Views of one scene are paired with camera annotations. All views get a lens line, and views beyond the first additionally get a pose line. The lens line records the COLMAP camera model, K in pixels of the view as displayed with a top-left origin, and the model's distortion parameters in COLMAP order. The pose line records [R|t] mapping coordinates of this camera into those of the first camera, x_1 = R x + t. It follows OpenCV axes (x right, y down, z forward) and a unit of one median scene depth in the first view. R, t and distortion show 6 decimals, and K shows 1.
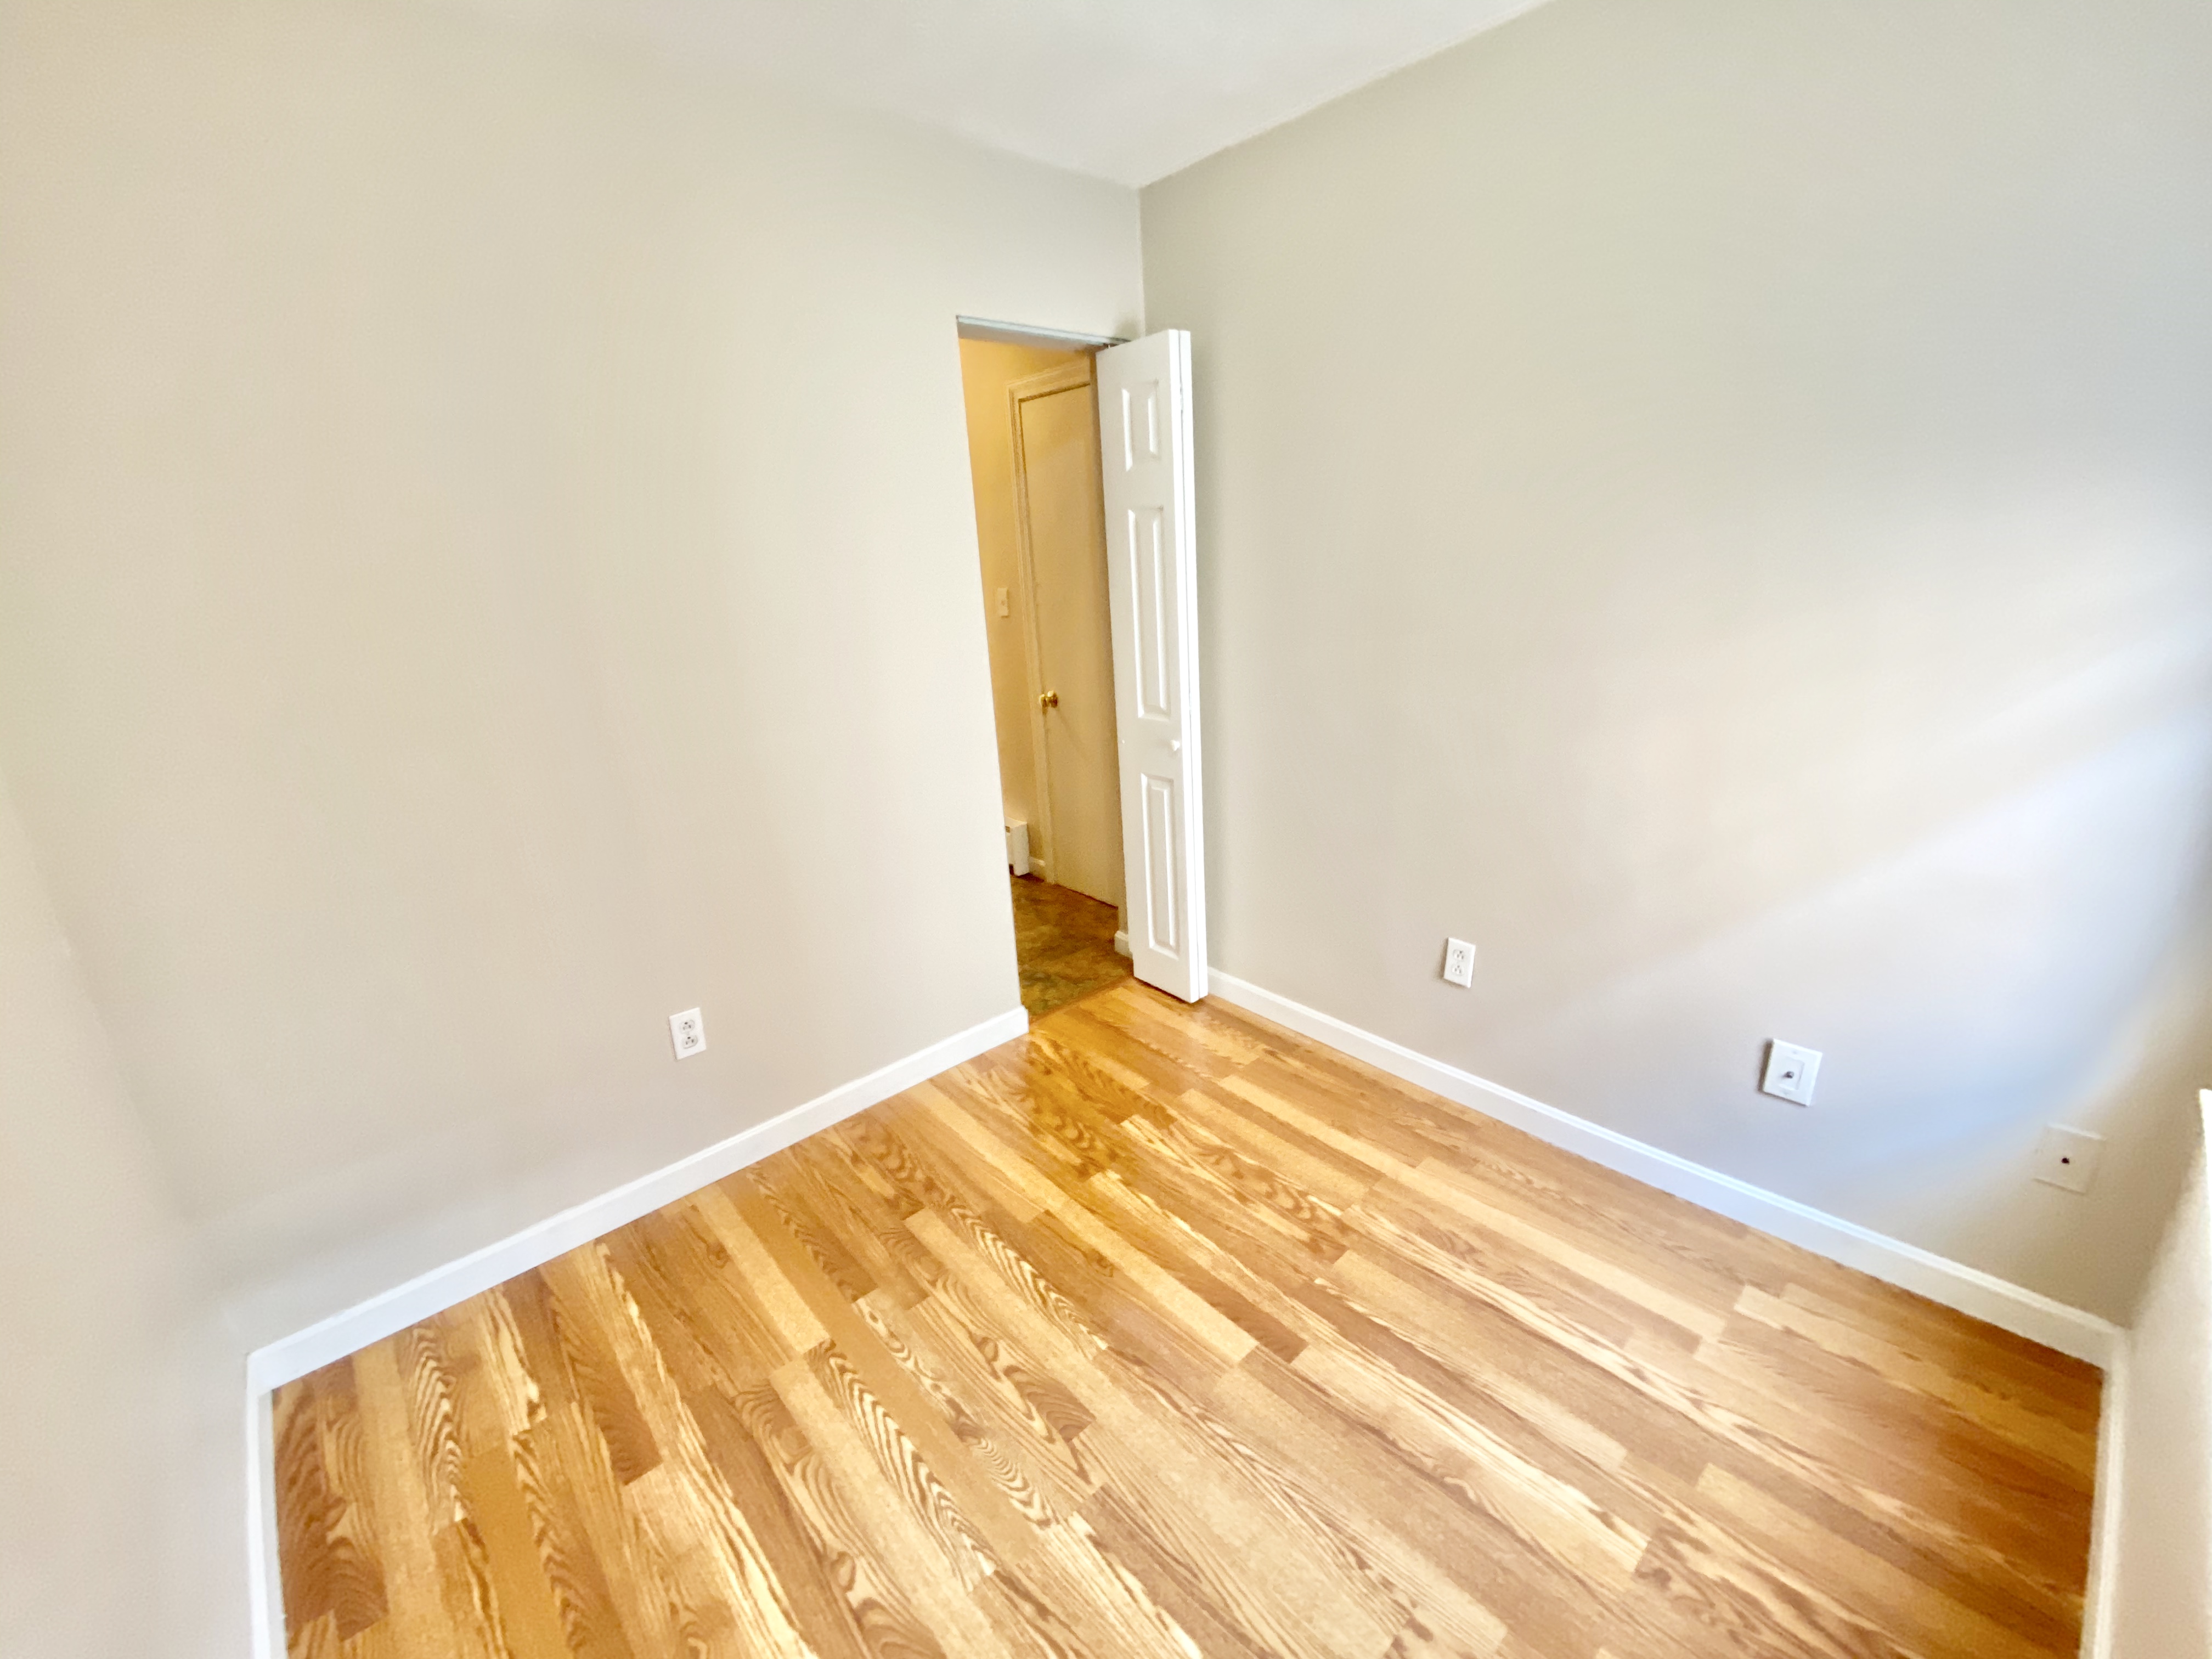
lens RADIAL K [[891.9, 0, 1111.6], [0, 891.9, 823.9], [0, 0, 1]] dist [0.022725, -0.020240]
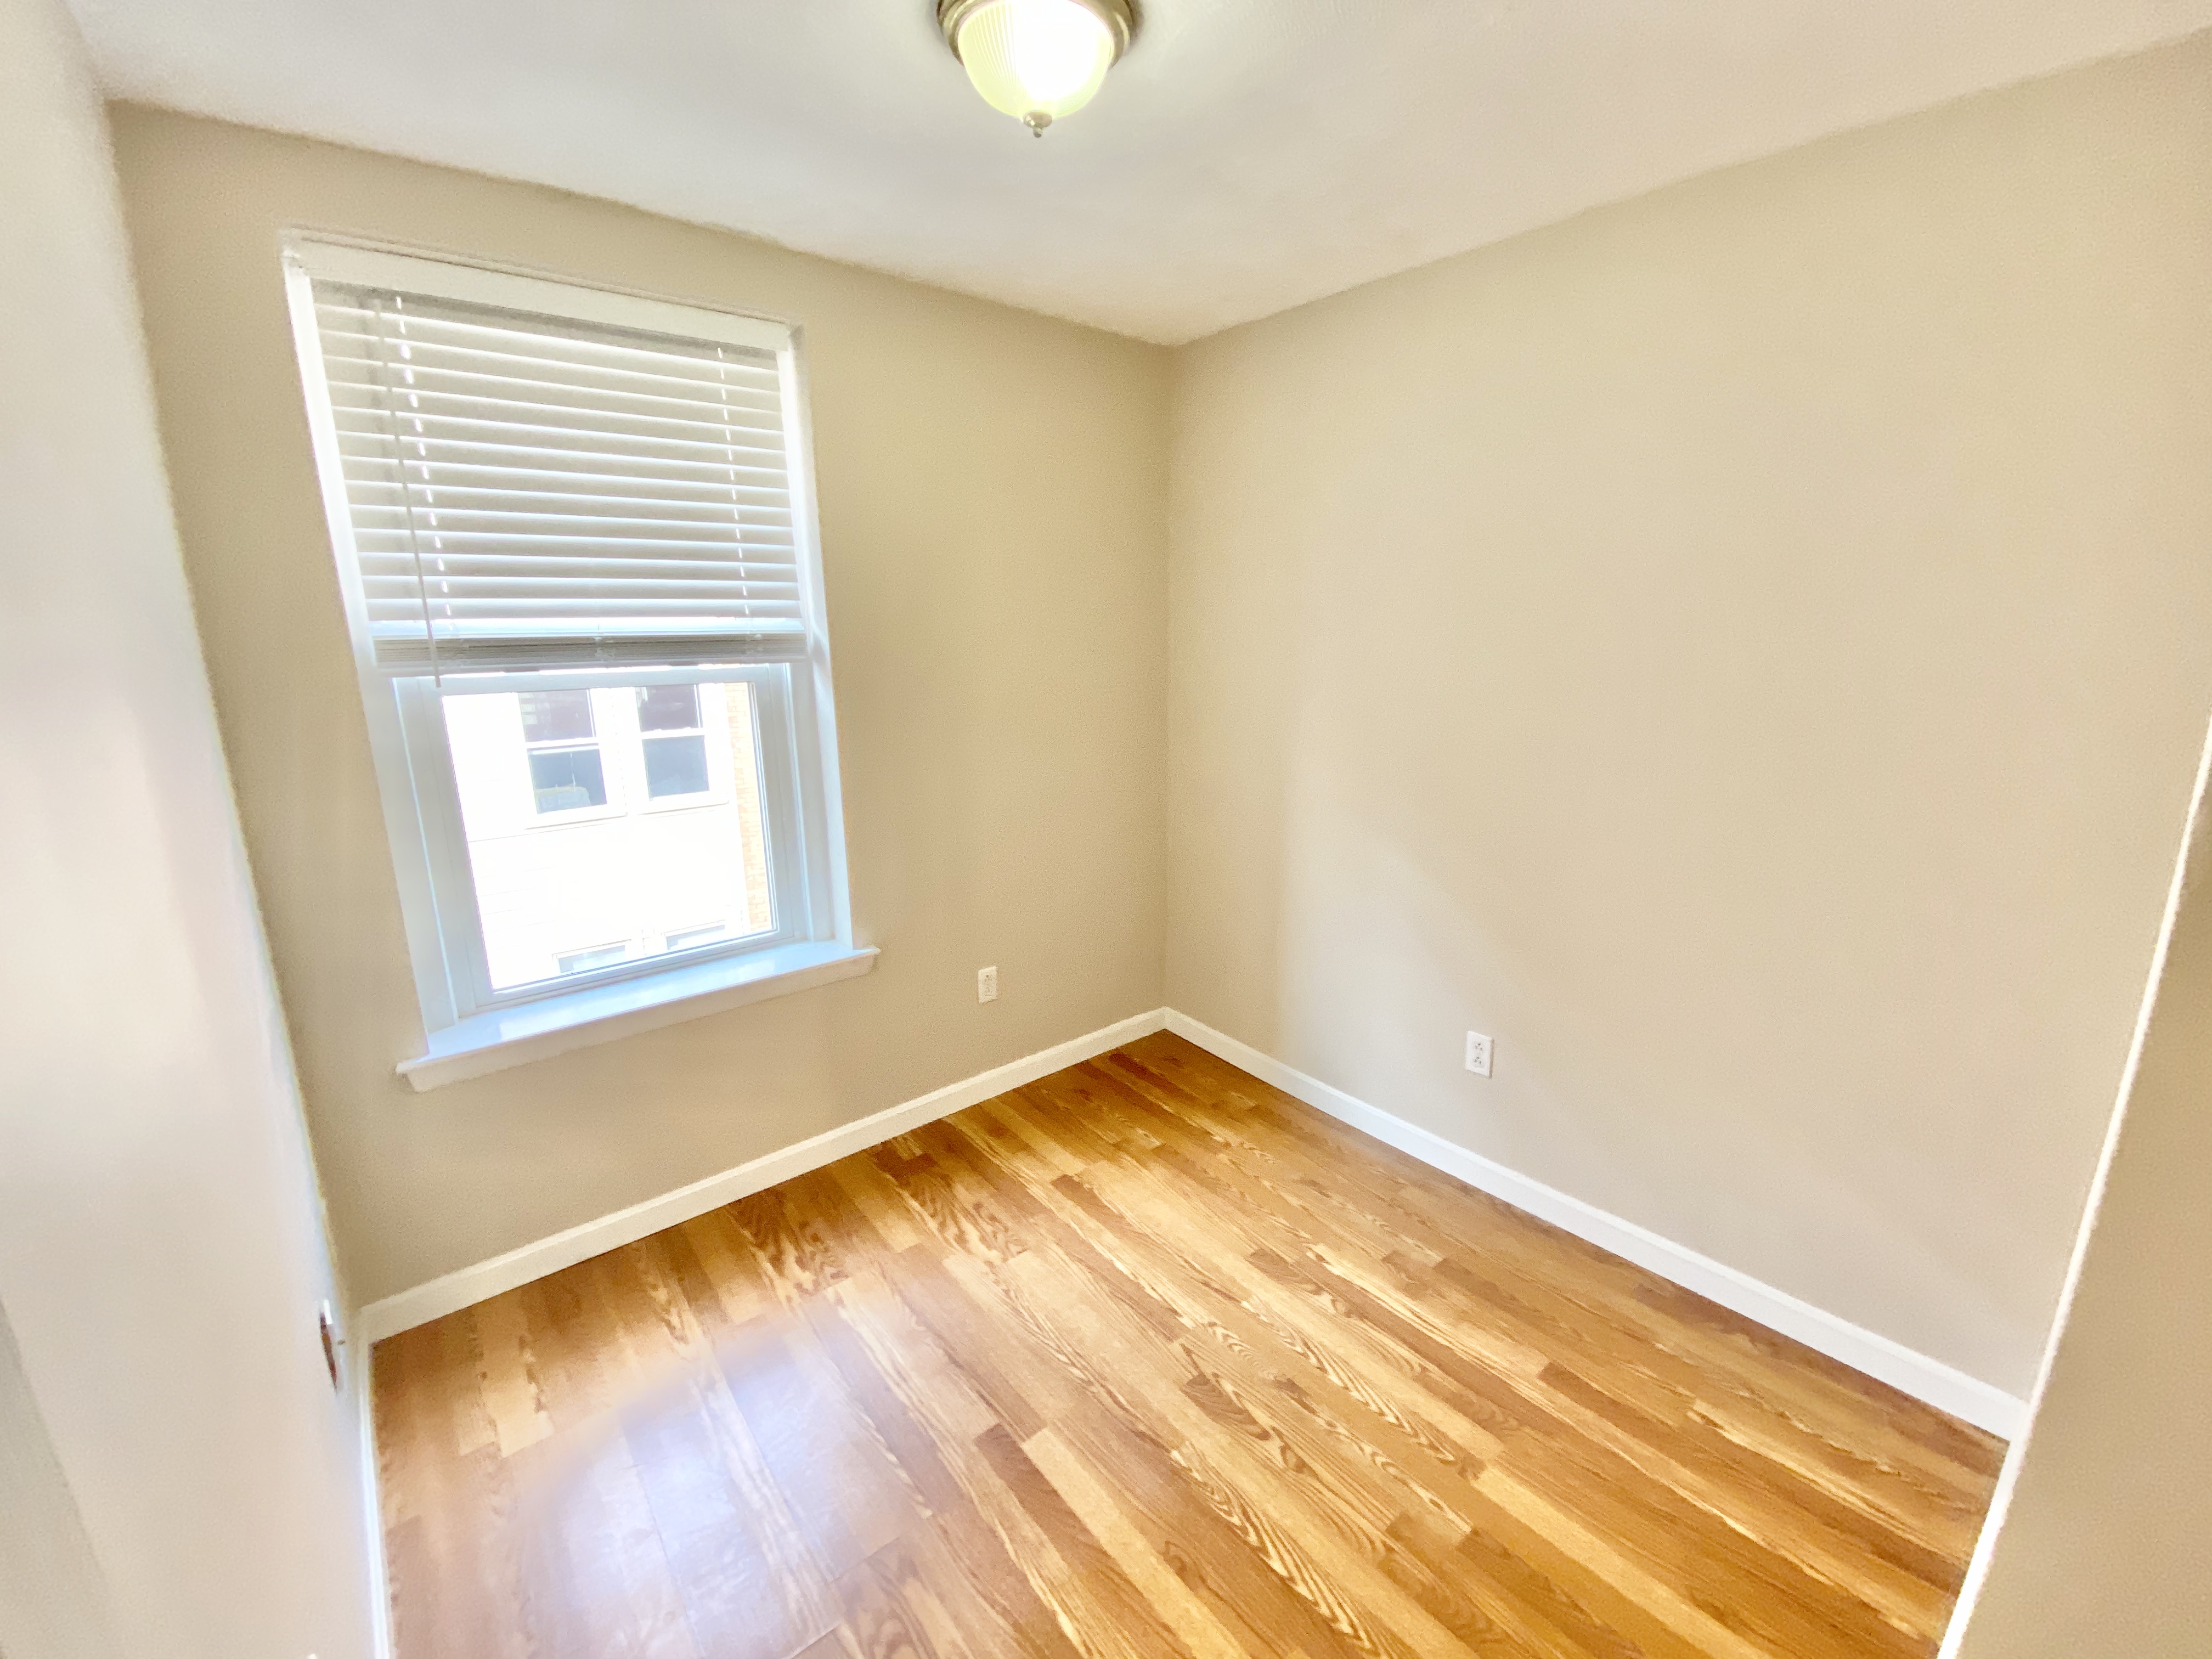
lens RADIAL K [[891.9, 0, 1111.6], [0, 891.9, 823.9], [0, 0, 1]] dist [0.022725, -0.020240]
pose [[-0.997075, 0.047091, 0.060198, -0.033083], [0.070750, 0.866622, 0.493924, -0.535094], [-0.028910, 0.496739, -0.867419, 1.570705]]
